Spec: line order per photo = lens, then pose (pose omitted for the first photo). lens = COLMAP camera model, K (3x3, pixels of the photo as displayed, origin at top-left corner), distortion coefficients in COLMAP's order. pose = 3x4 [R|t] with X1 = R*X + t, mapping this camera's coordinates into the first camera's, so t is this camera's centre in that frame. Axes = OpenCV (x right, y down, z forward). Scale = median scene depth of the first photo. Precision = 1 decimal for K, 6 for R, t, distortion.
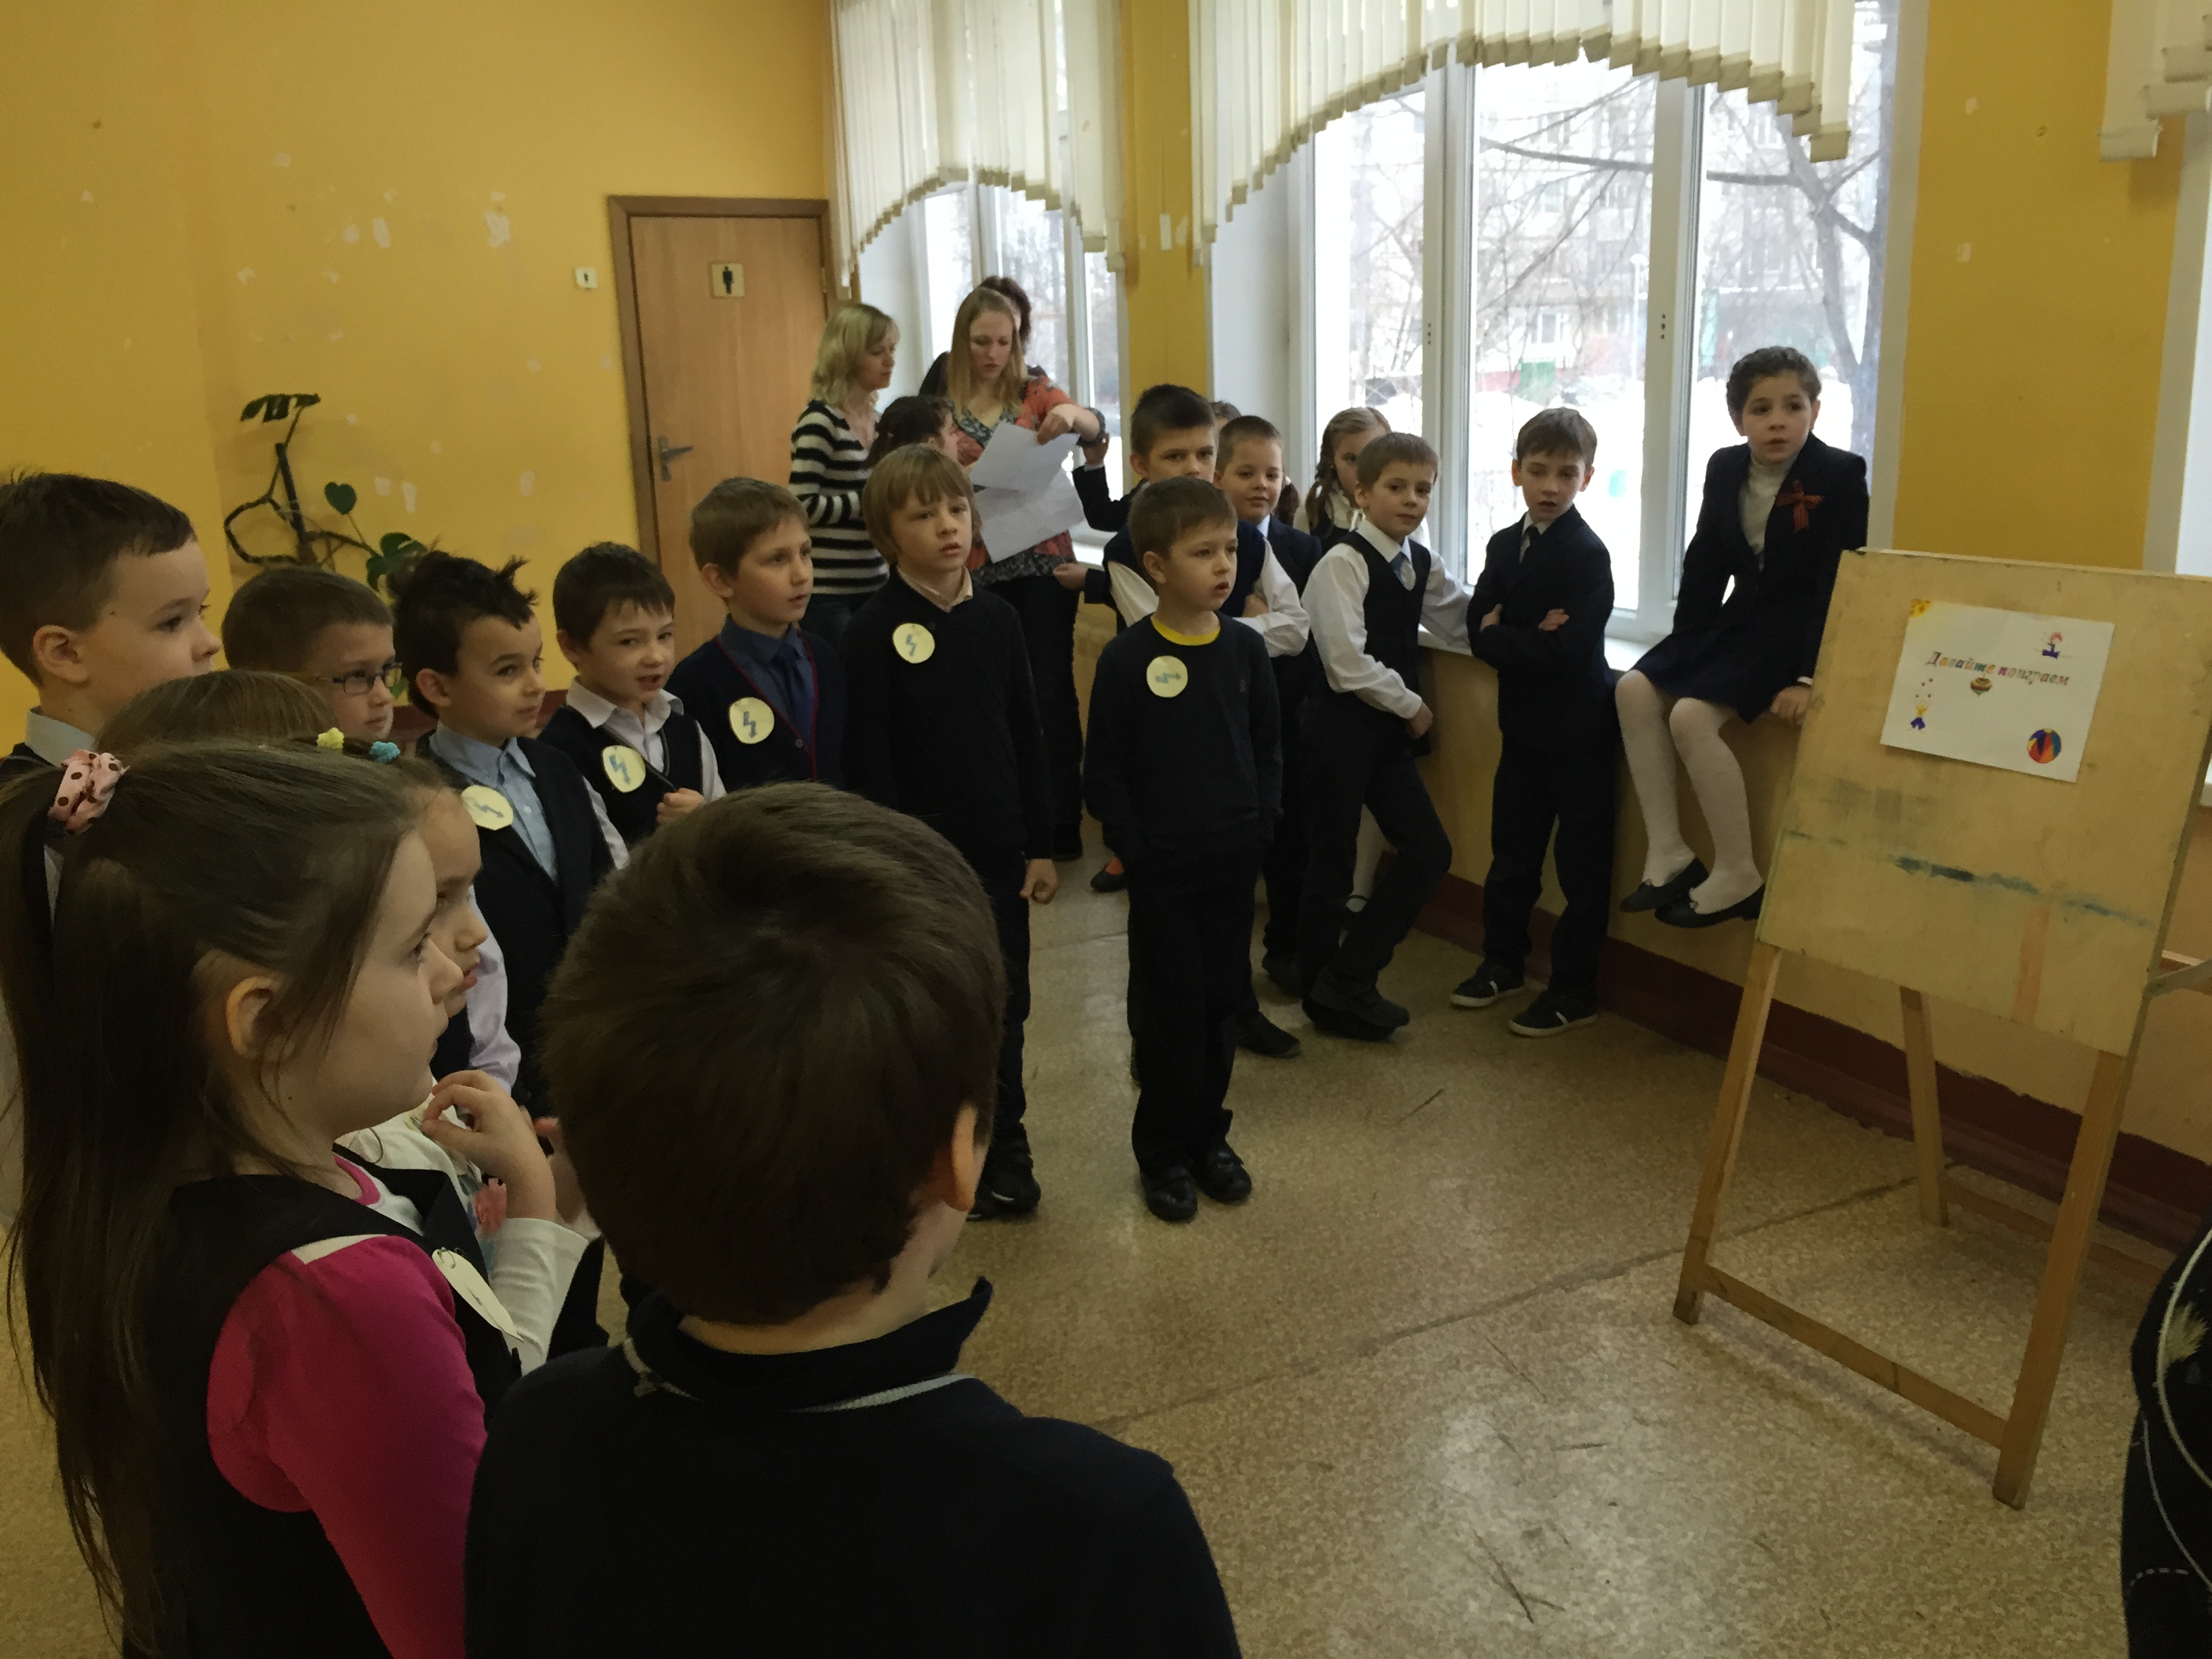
lens RADIAL K [[1912.7, 0, 1120.9], [0, 1912.7, 834.3], [0, 0, 1]] dist [0.080023, -0.141842]
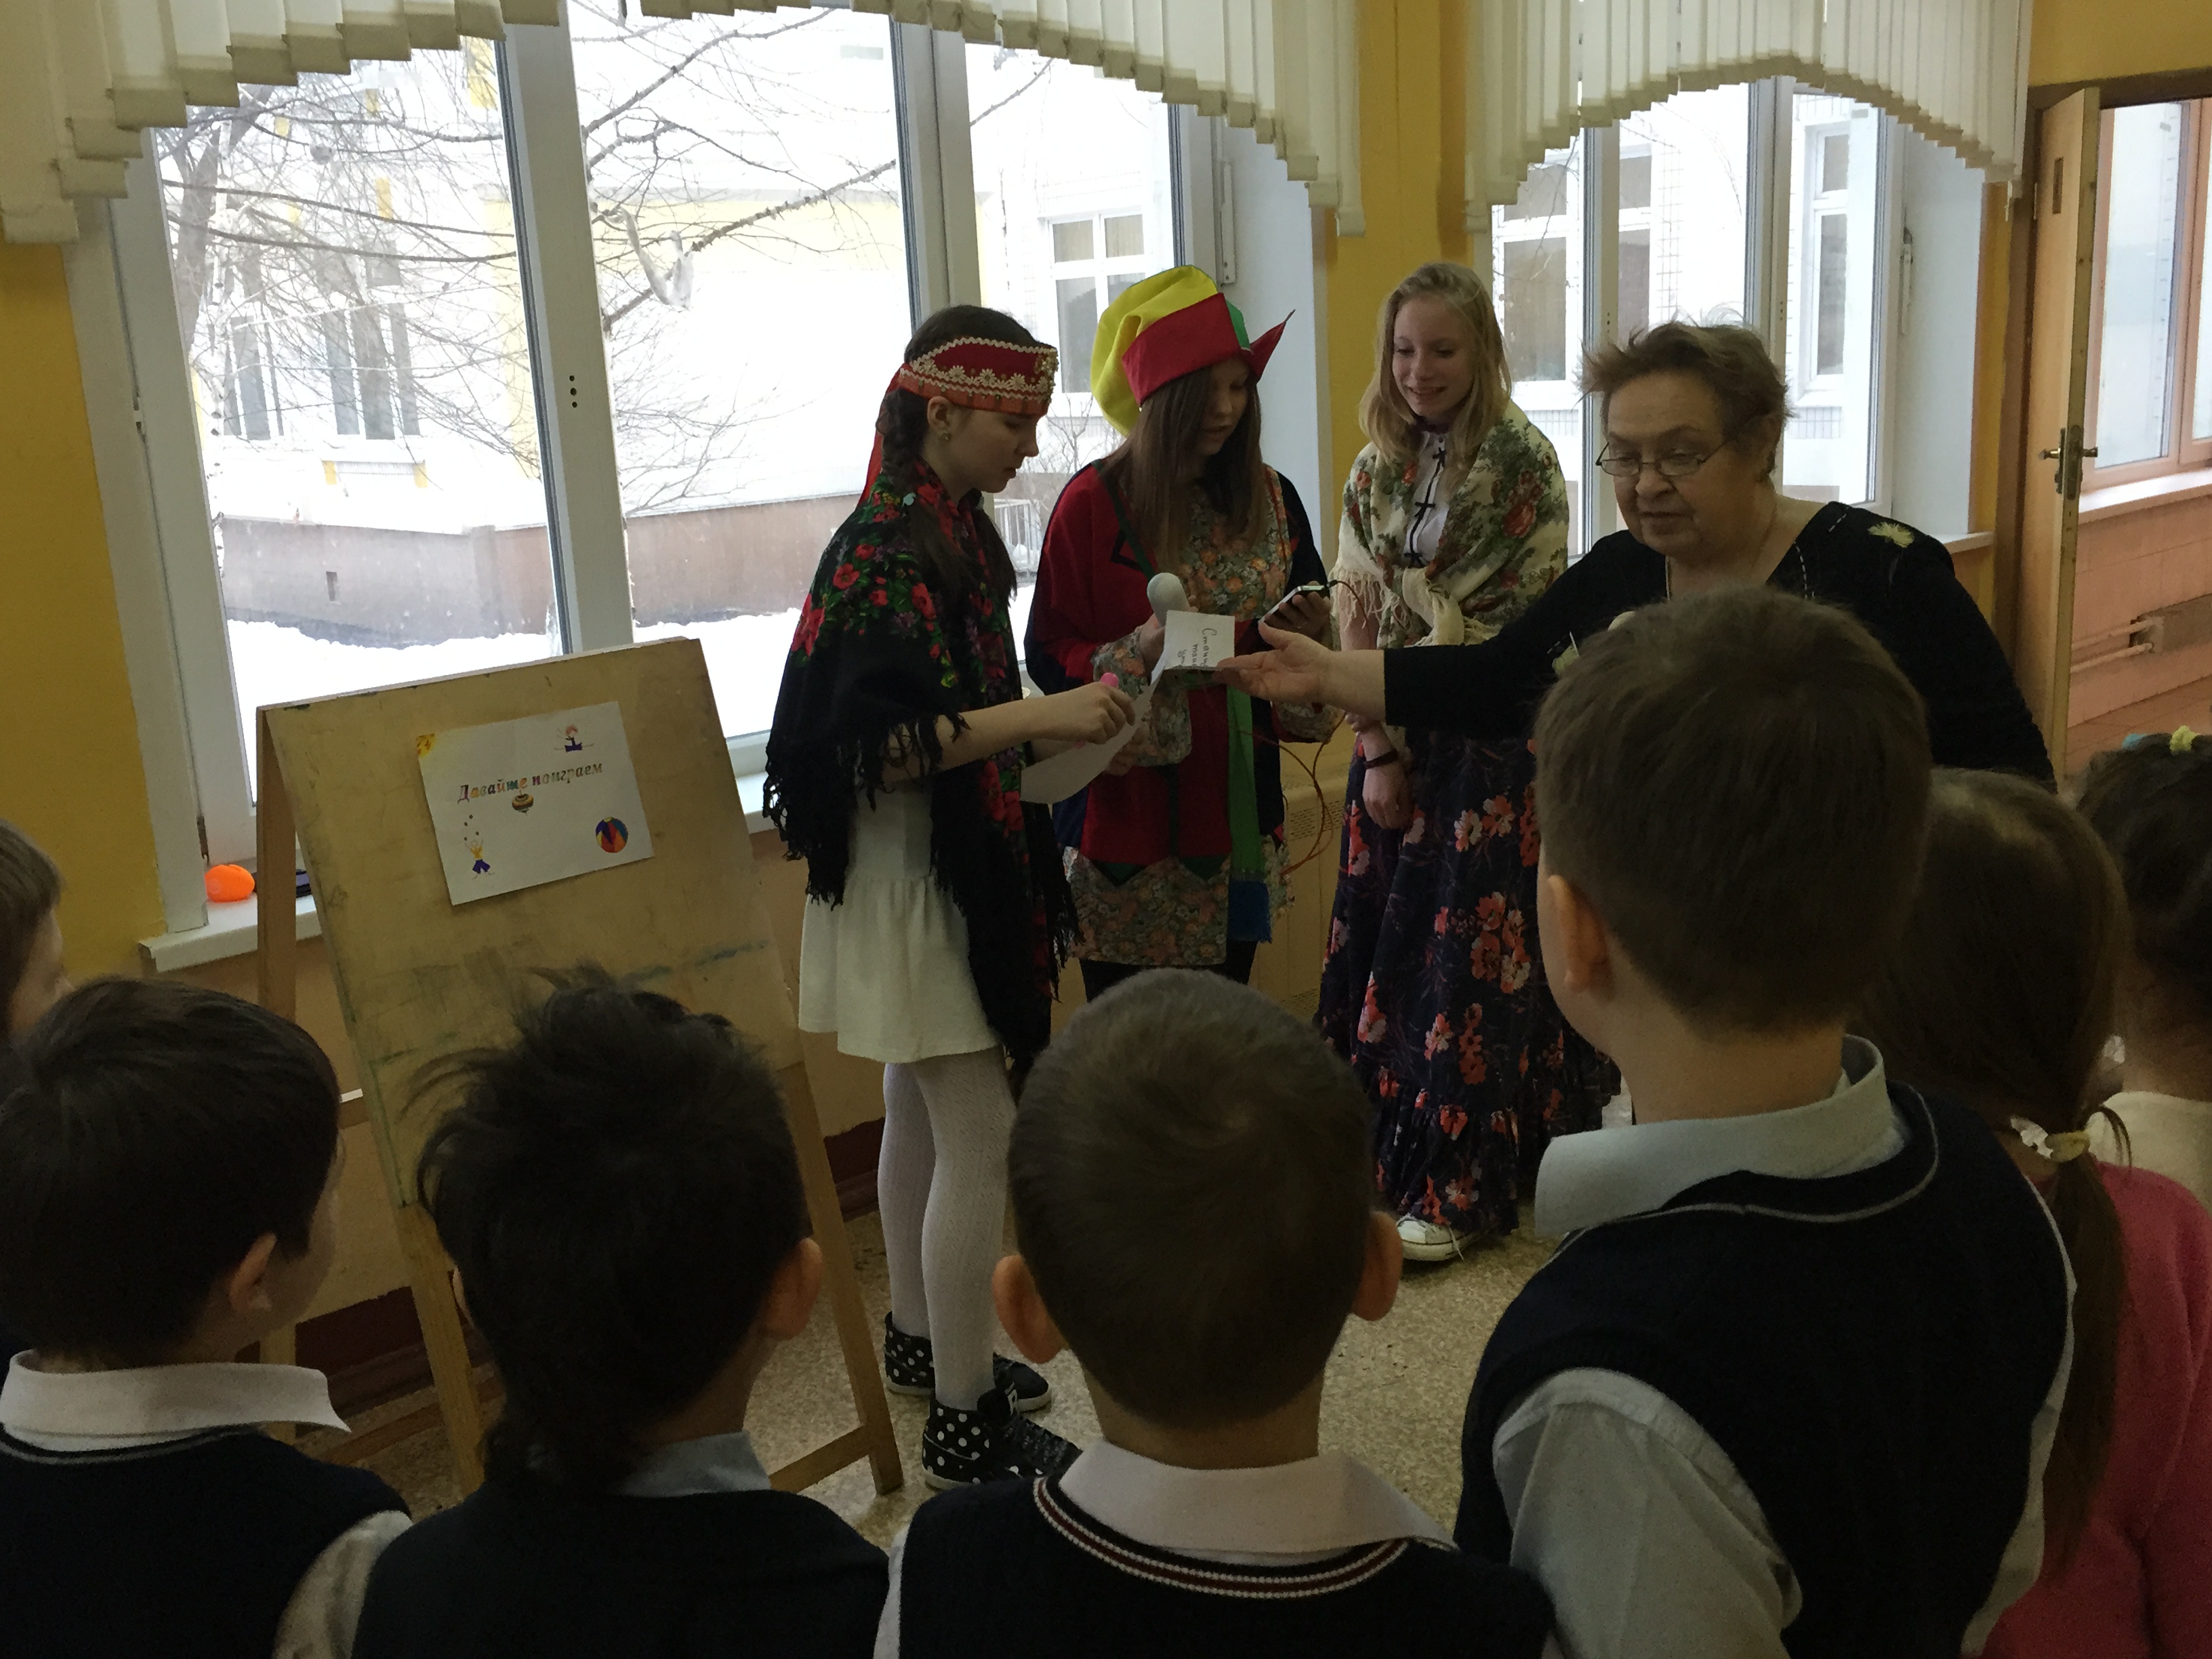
lens RADIAL K [[2105.0, 0, 1106.0], [0, 2105.0, 829.5], [0, 0, 1]] dist [0.022110, 0.006087]
pose [[-0.279431, -0.171798, 0.944671, -0.583755], [0.303343, 0.917677, 0.256617, -0.240397], [-0.910989, 0.358267, -0.204314, 0.967231]]
